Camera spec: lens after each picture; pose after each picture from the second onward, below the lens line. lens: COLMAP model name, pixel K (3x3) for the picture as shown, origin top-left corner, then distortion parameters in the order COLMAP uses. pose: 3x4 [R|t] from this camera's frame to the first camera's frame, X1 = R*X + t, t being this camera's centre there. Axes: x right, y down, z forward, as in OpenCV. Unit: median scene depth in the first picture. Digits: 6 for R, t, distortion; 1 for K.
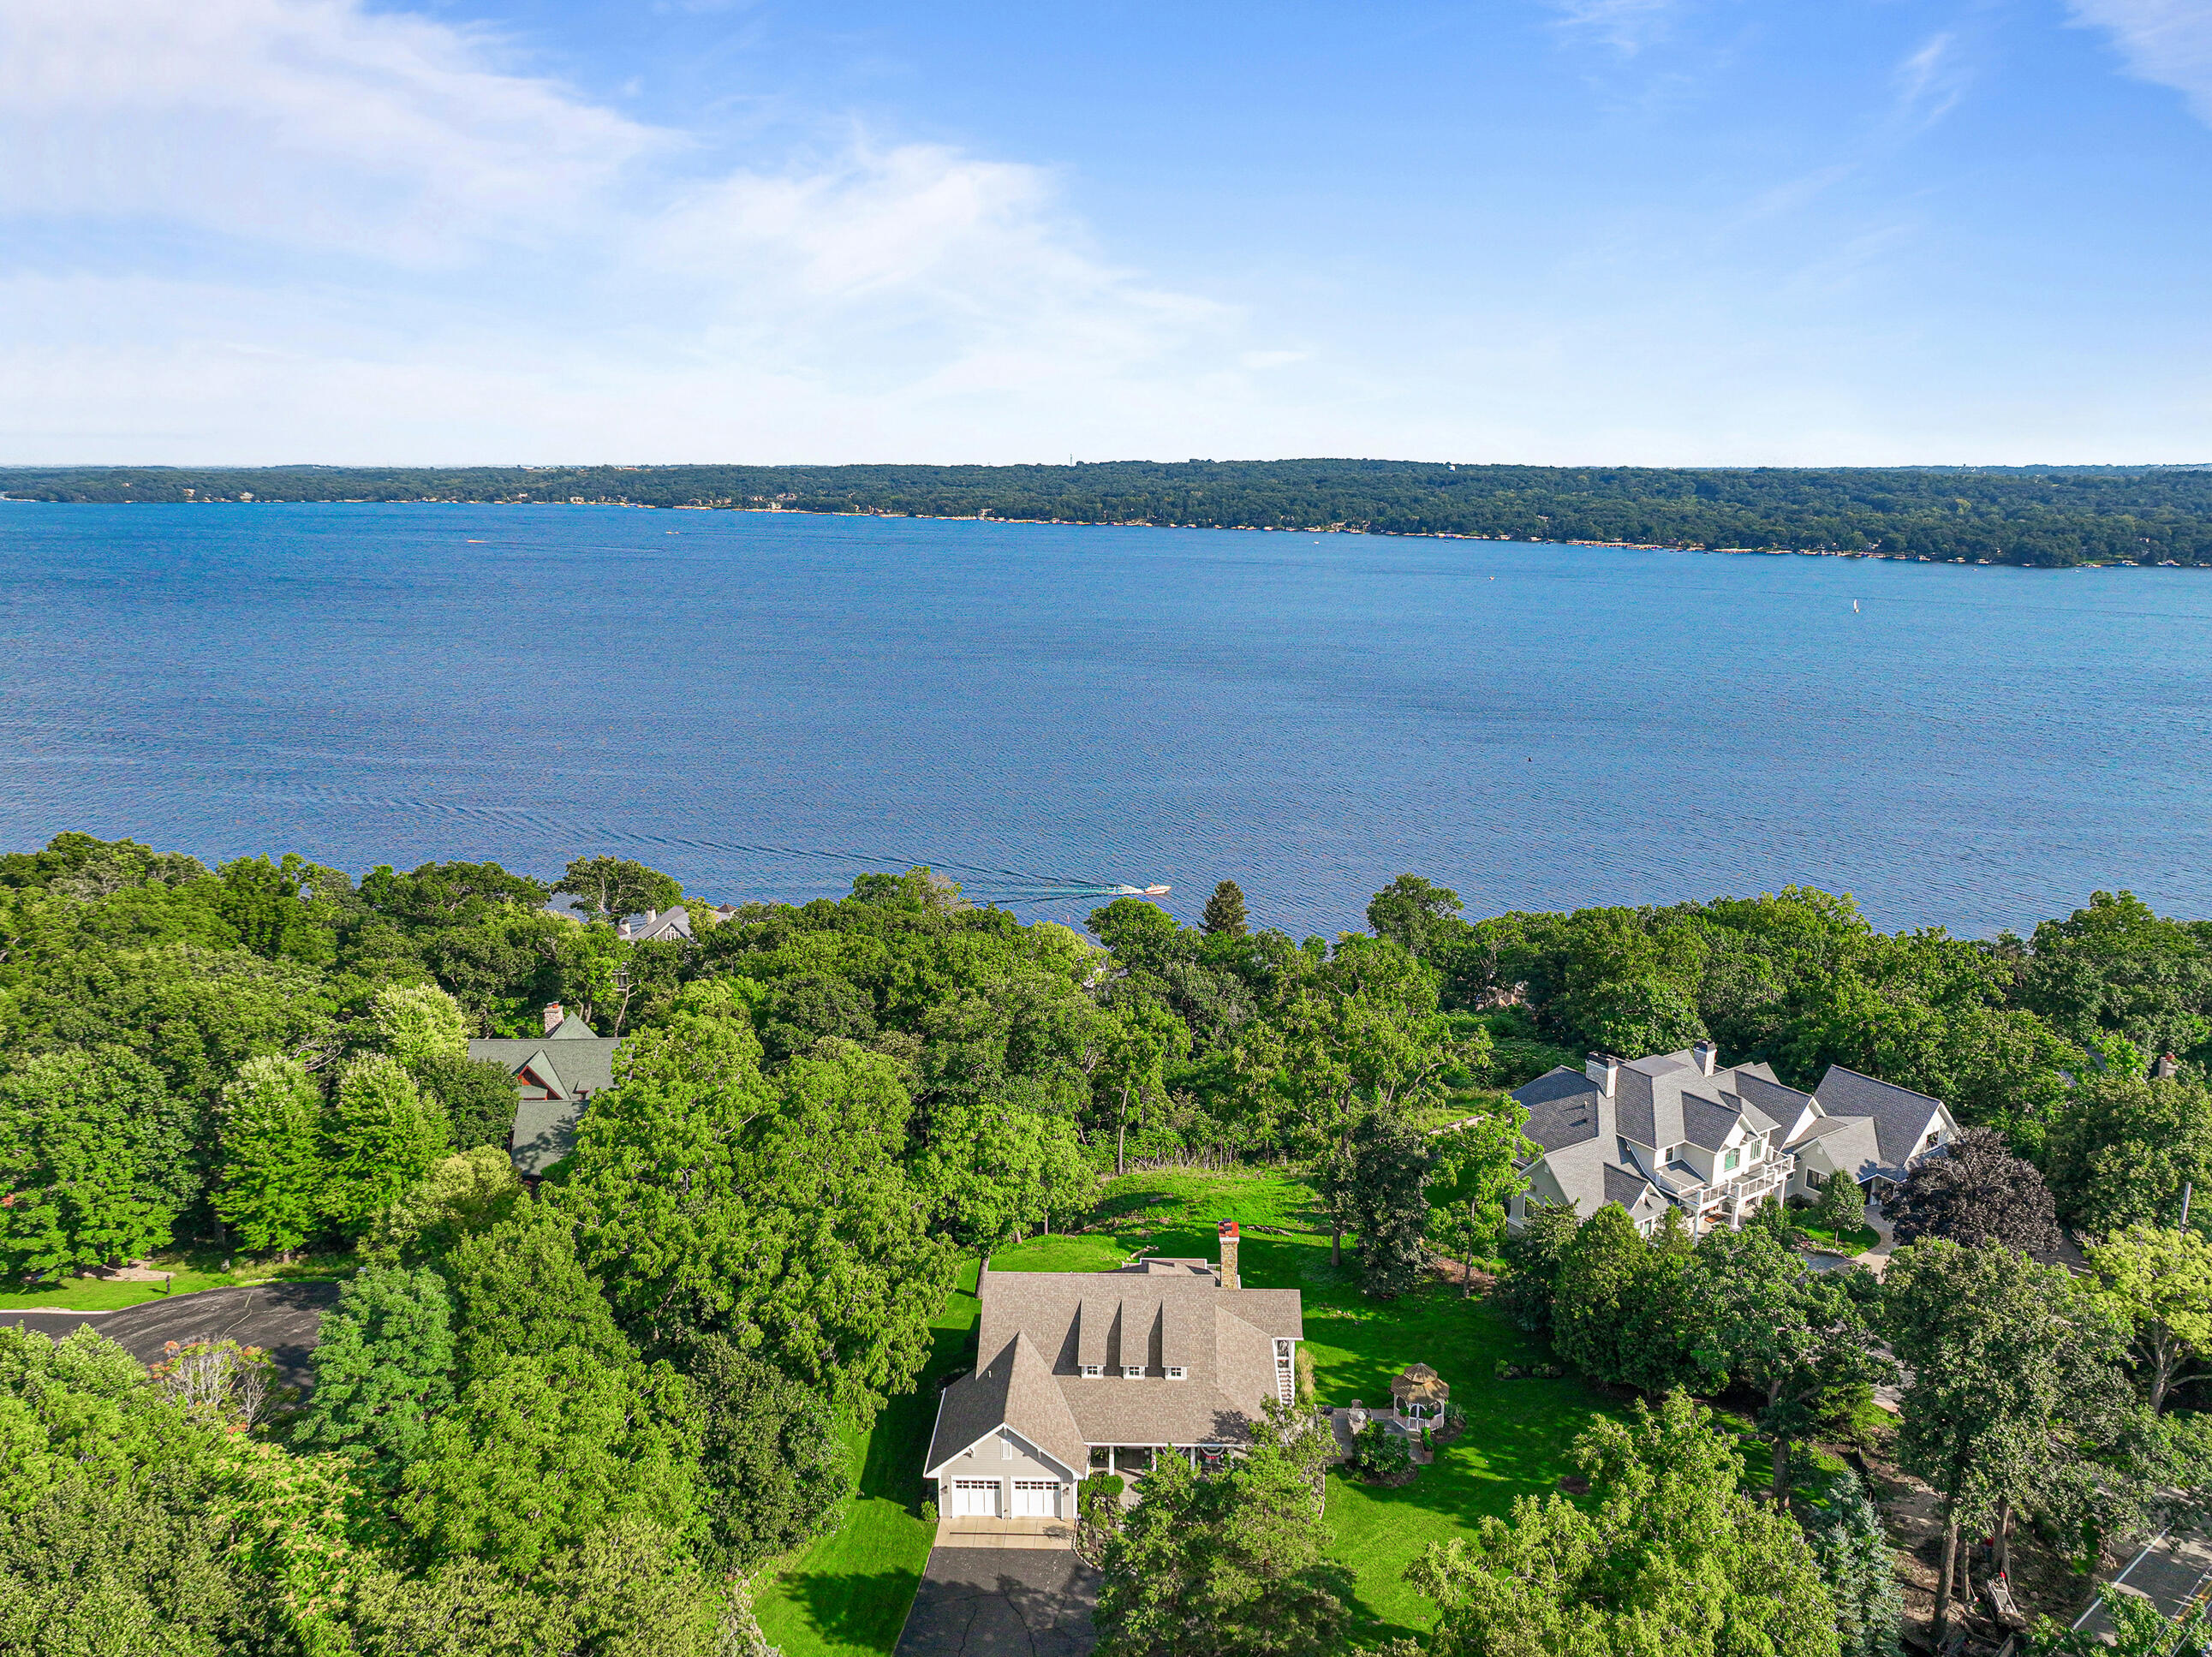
lens RADIAL K [[1608.4, 0, 1137.2], [0, 1608.4, 825.0], [0, 0, 1]] dist [0.004175, 0.012294]
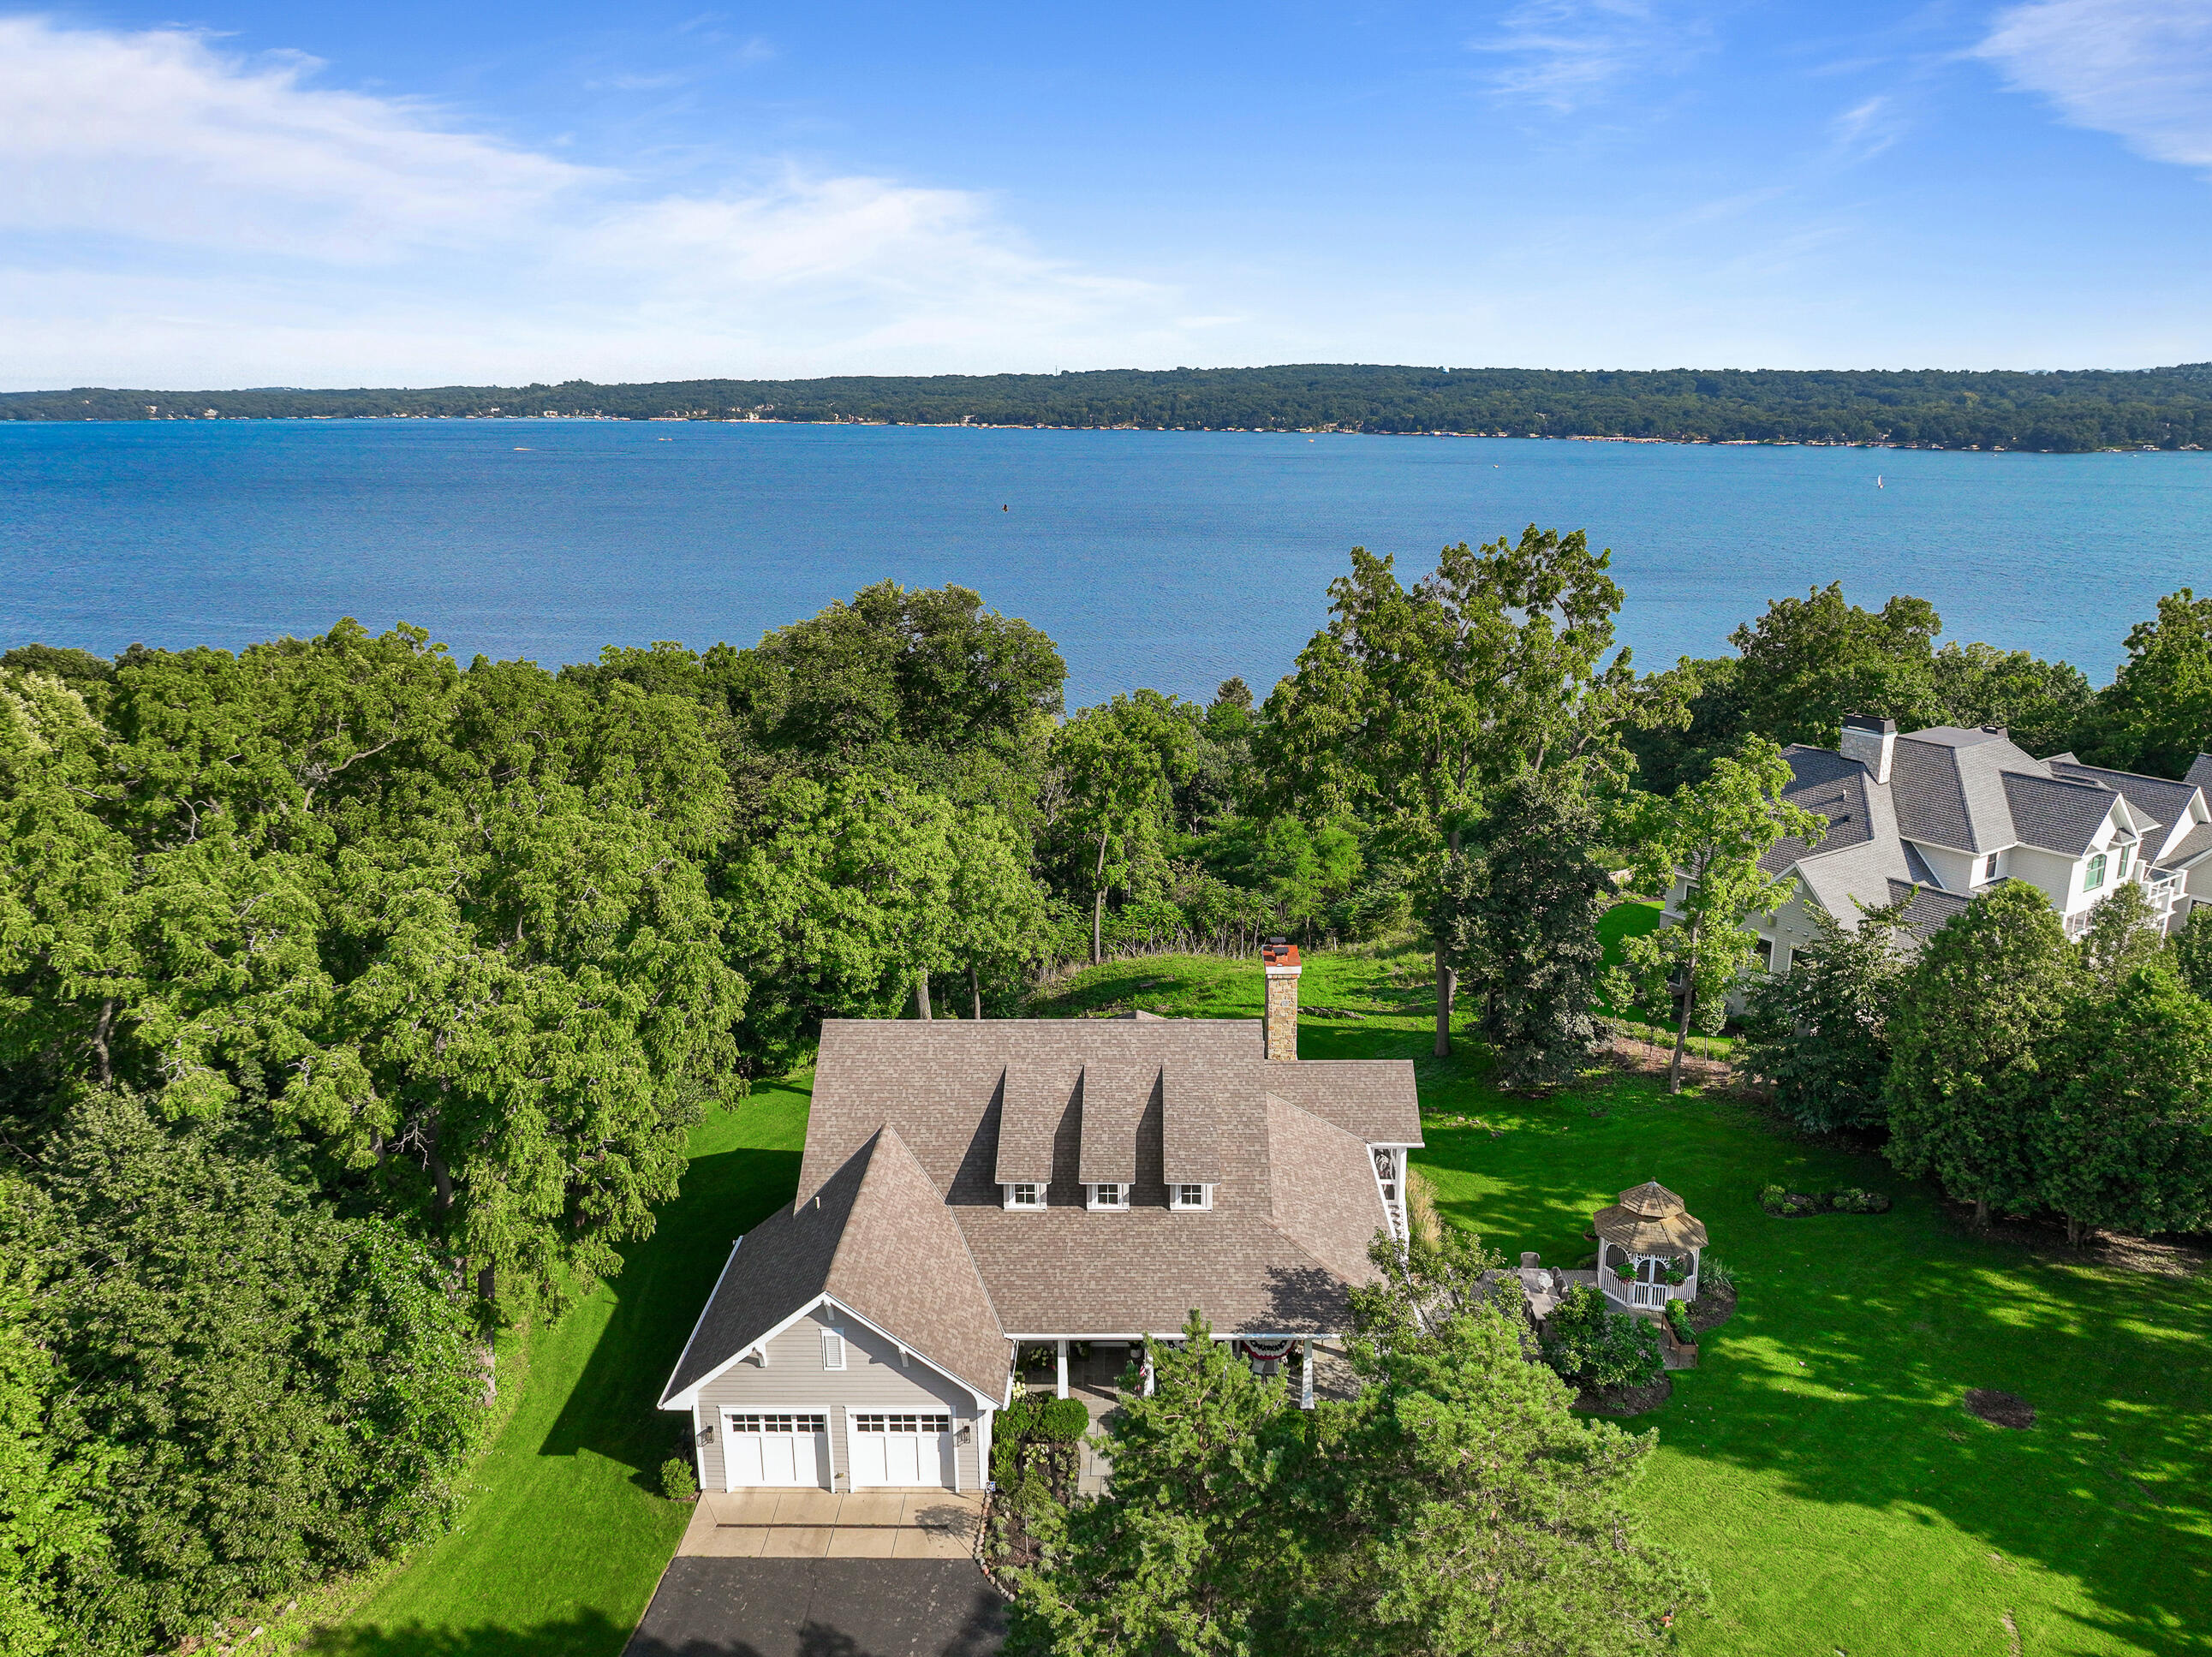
lens RADIAL K [[1608.4, 0, 1137.2], [0, 1608.4, 825.0], [0, 0, 1]] dist [0.004175, 0.012294]
pose [[0.999929, -0.010583, 0.005426, 0.004818], [0.010309, 0.998782, 0.048258, 0.168022], [-0.005930, -0.048199, 0.998820, 0.423560]]
